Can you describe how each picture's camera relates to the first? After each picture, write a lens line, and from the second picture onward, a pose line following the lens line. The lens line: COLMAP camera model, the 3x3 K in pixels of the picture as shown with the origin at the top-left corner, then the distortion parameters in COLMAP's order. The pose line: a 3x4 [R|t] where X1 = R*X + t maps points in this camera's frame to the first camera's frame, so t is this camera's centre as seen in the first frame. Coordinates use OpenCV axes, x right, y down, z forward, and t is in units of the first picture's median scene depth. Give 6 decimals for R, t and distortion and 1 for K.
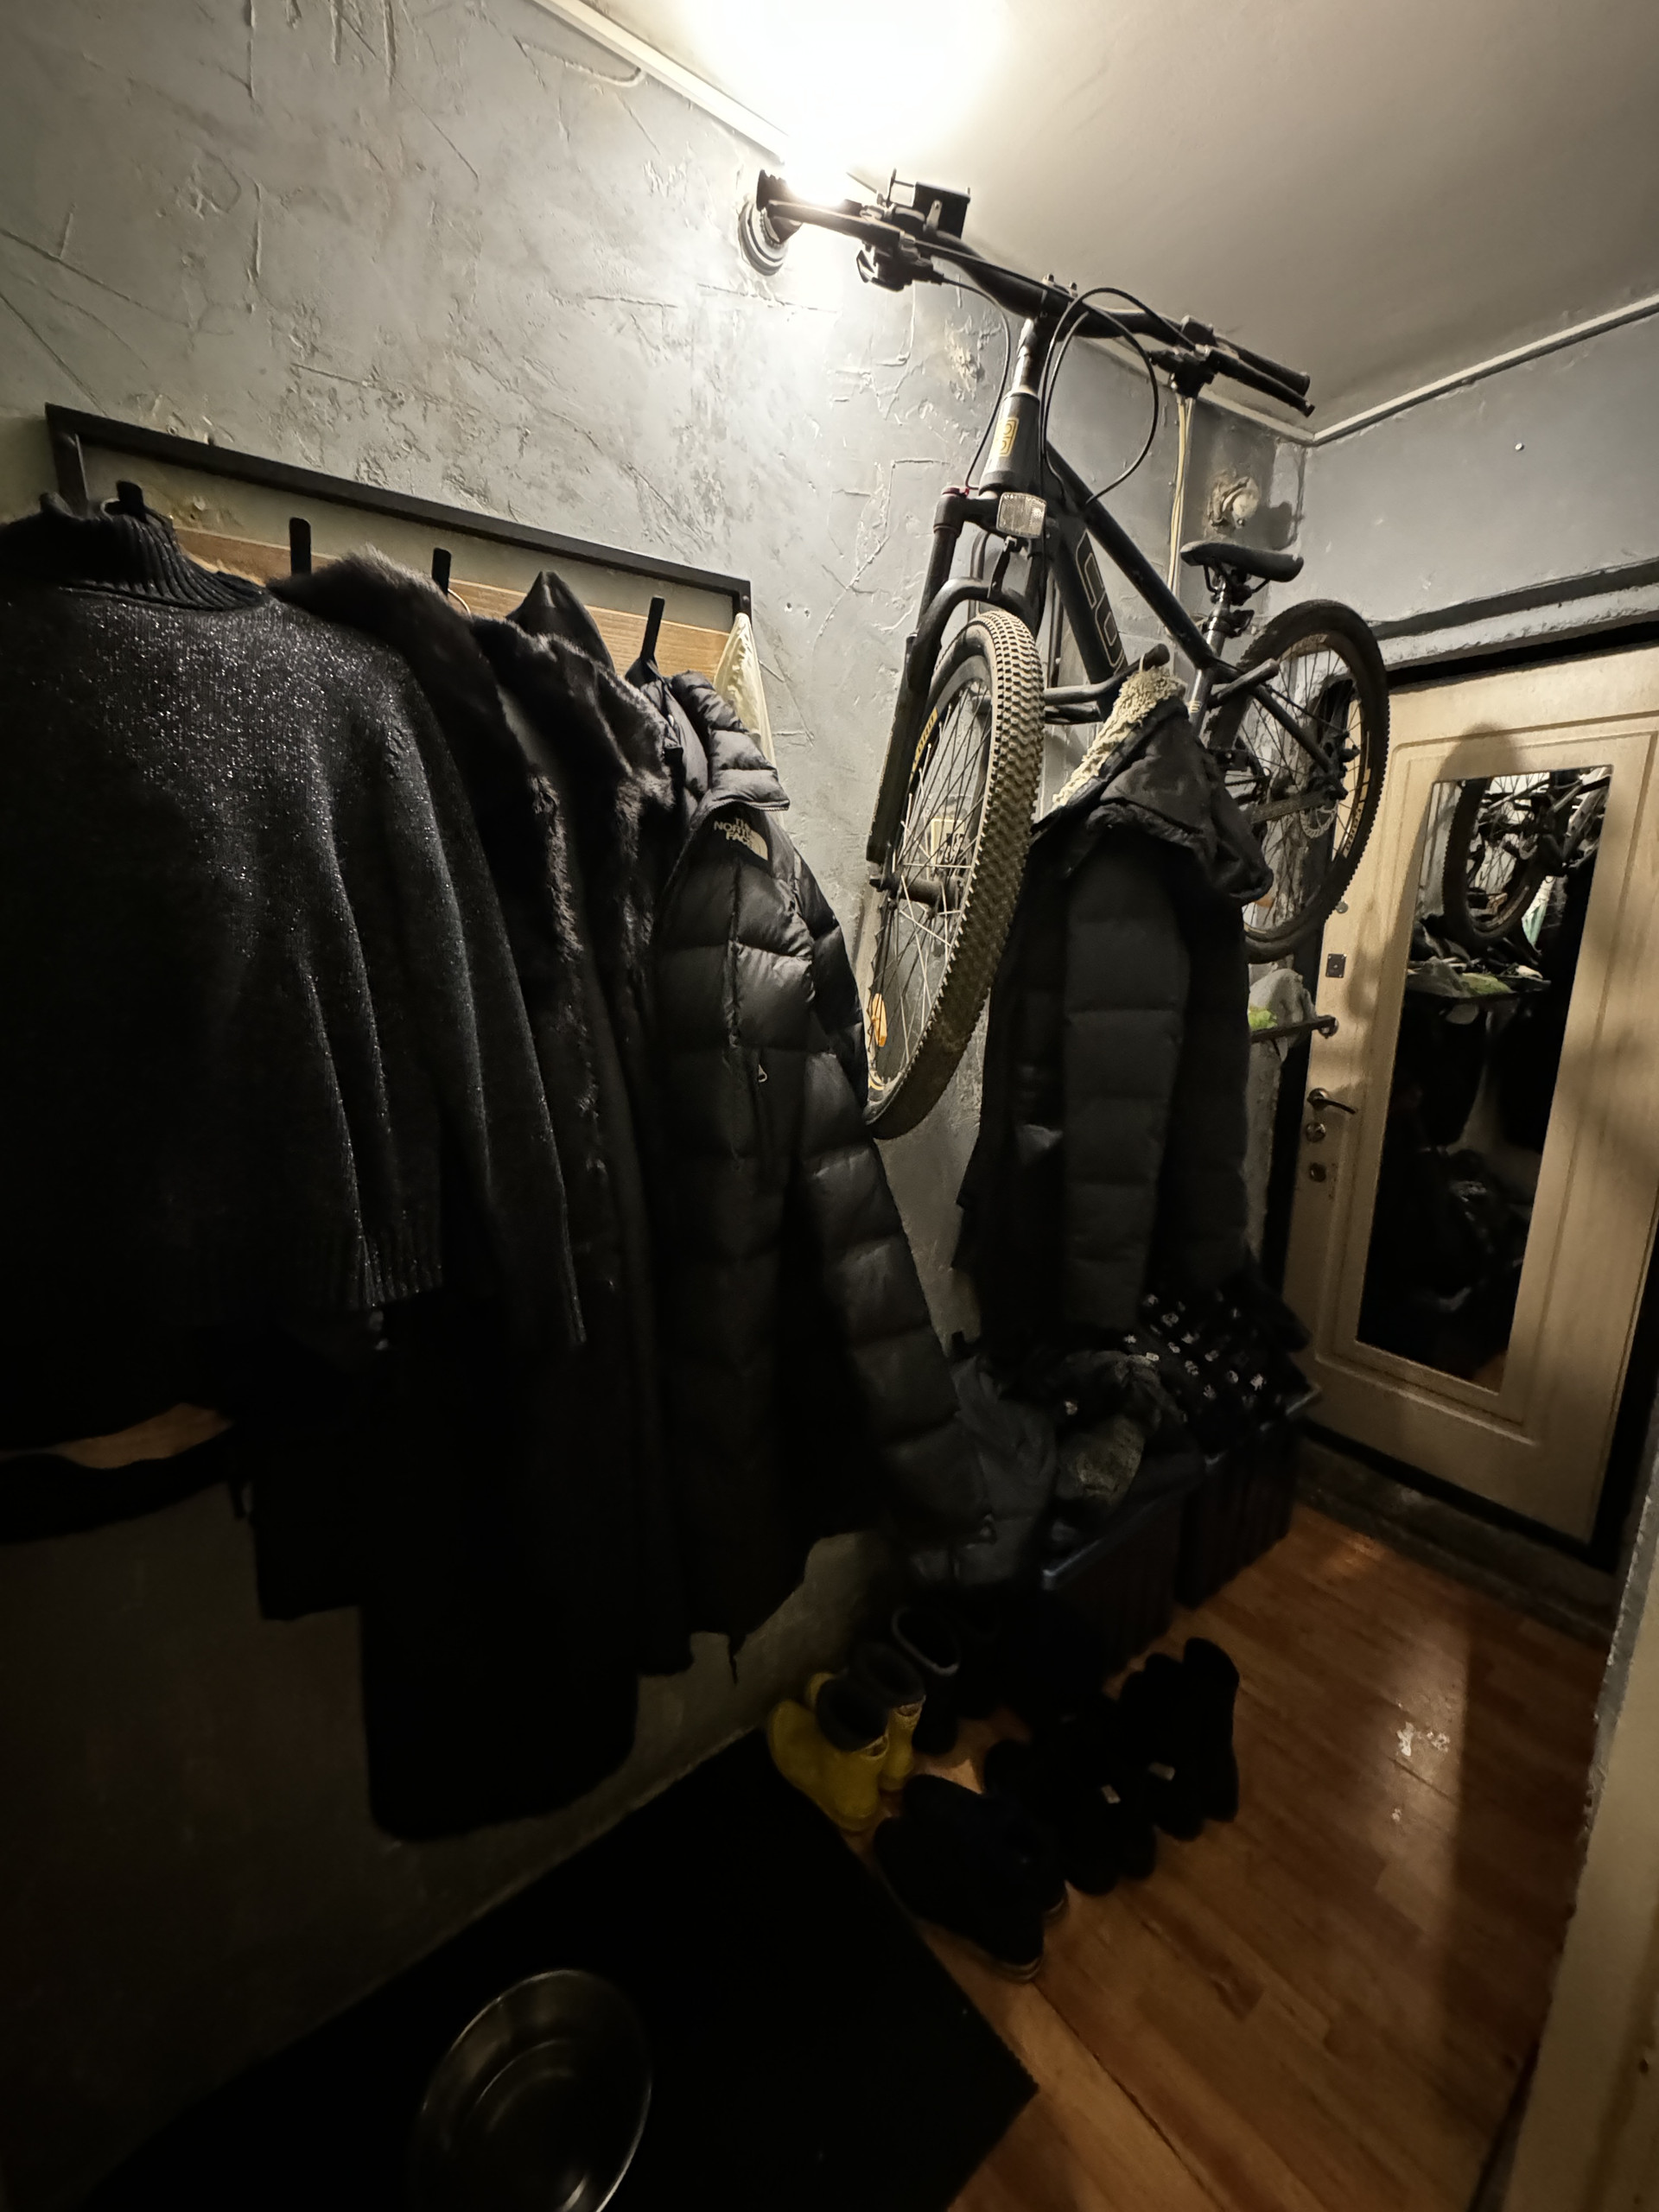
lens RADIAL K [[883.5, 0, 831.7], [0, 883.5, 1102.6], [0, 0, 1]] dist [-0.001830, 0.000639]
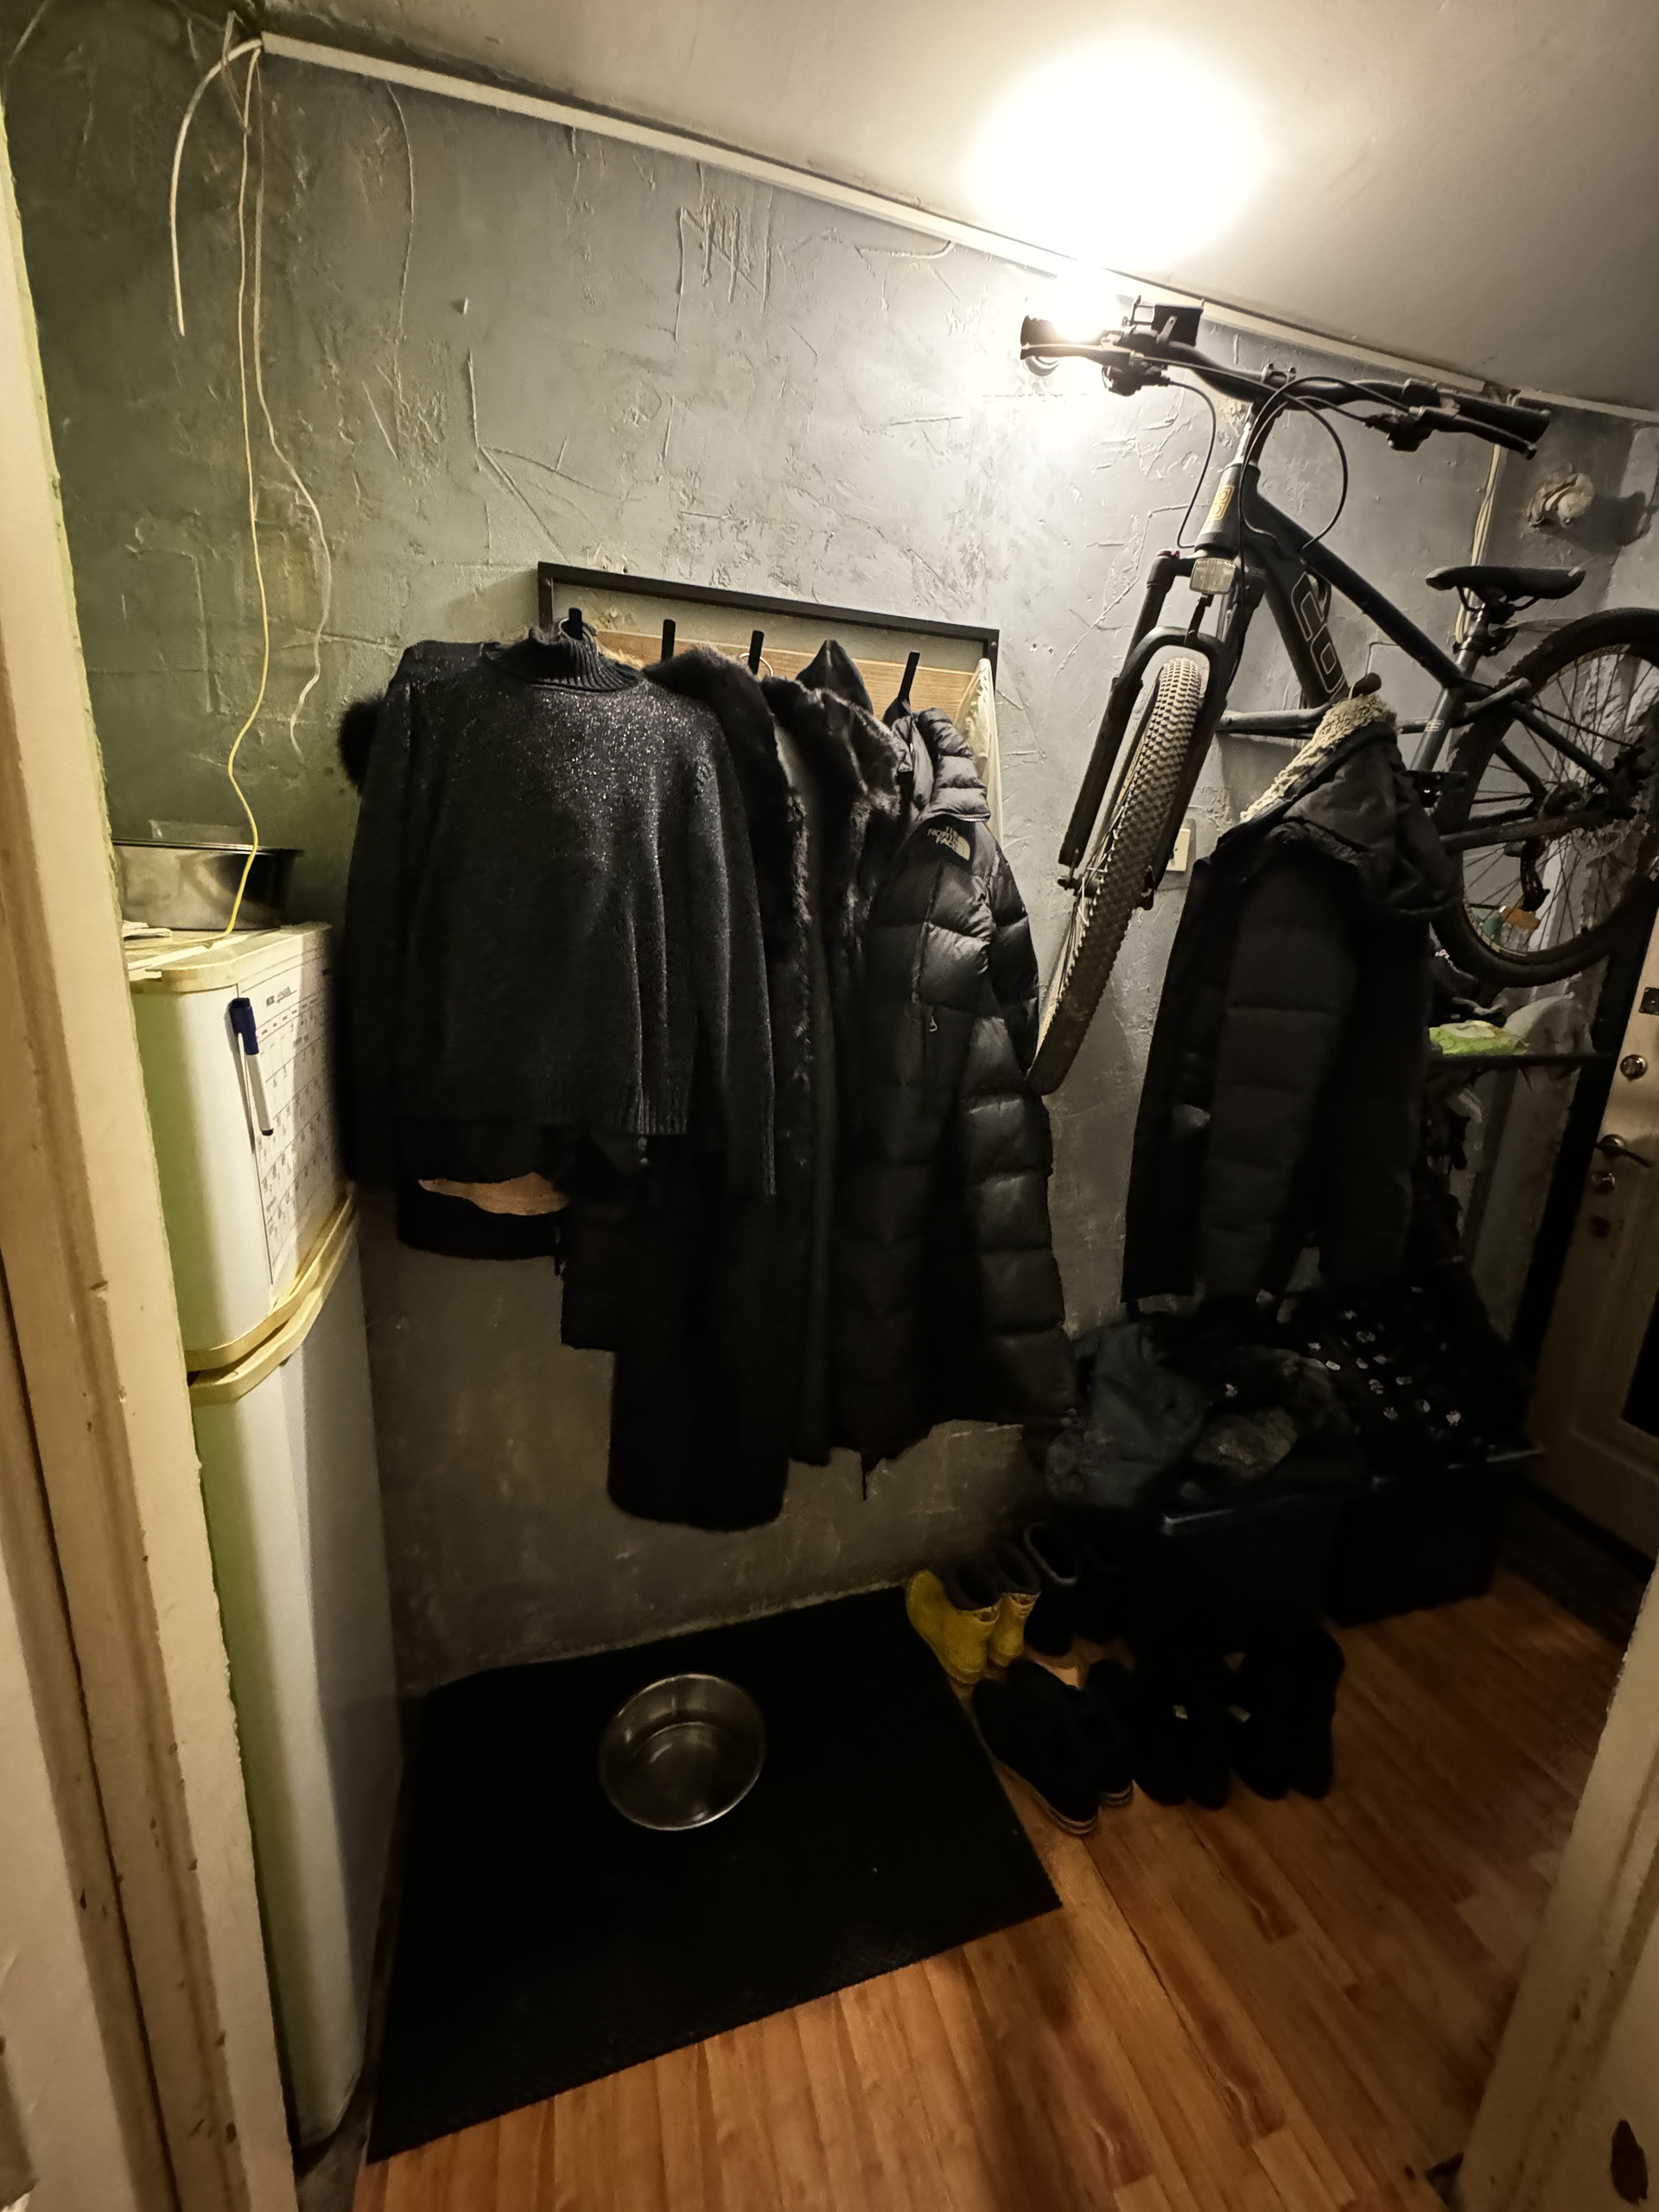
lens RADIAL K [[883.5, 0, 830.5], [0, 883.5, 1103.0], [0, 0, 1]] dist [-0.001830, 0.000639]
pose [[0.934261, 0.133785, -0.330541, 0.198576], [-0.129647, 0.990955, 0.034642, 0.049033], [0.332186, 0.010489, 0.943156, -0.241889]]
